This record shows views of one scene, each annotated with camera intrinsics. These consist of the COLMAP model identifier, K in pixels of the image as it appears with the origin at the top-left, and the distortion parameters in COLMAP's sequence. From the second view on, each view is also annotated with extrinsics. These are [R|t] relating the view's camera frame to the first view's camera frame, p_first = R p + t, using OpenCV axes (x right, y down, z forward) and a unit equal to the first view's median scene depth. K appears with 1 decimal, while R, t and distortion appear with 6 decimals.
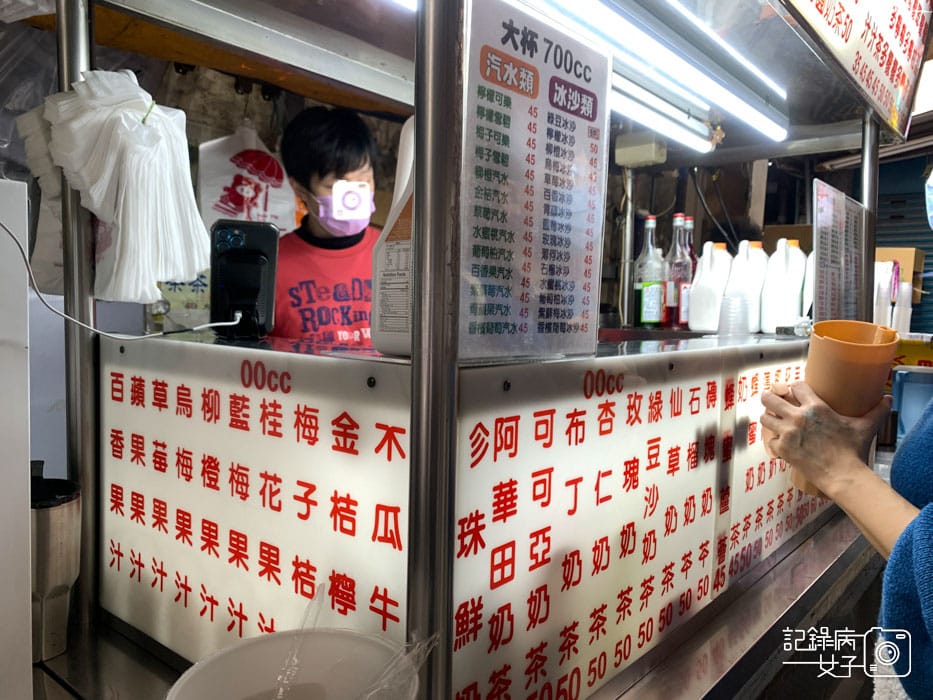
lens RADIAL K [[722.9, 0, 444.5], [0, 722.9, 335.0], [0, 0, 1]] dist [0.033251, -0.033508]
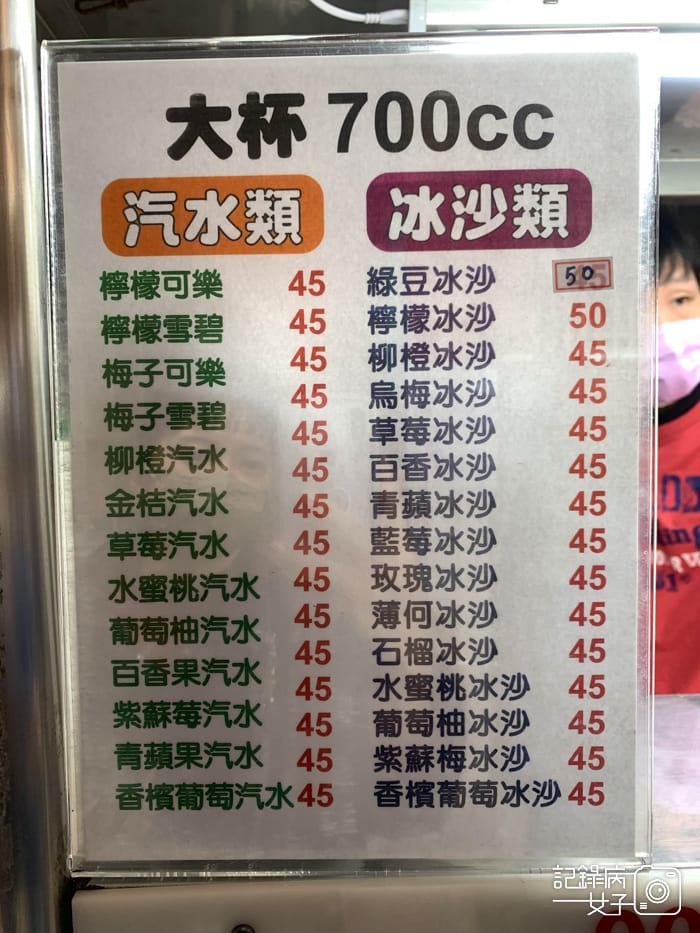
lens RADIAL K [[722.9, 0, 351.4], [0, 722.9, 463.4], [0, 0, 1]] dist [0.033251, -0.033508]
pose [[0.664323, -0.013855, -0.747317, 0.428619], [0.006609, 0.999898, -0.012664, -0.191592], [0.747417, 0.003474, 0.664347, 0.714695]]
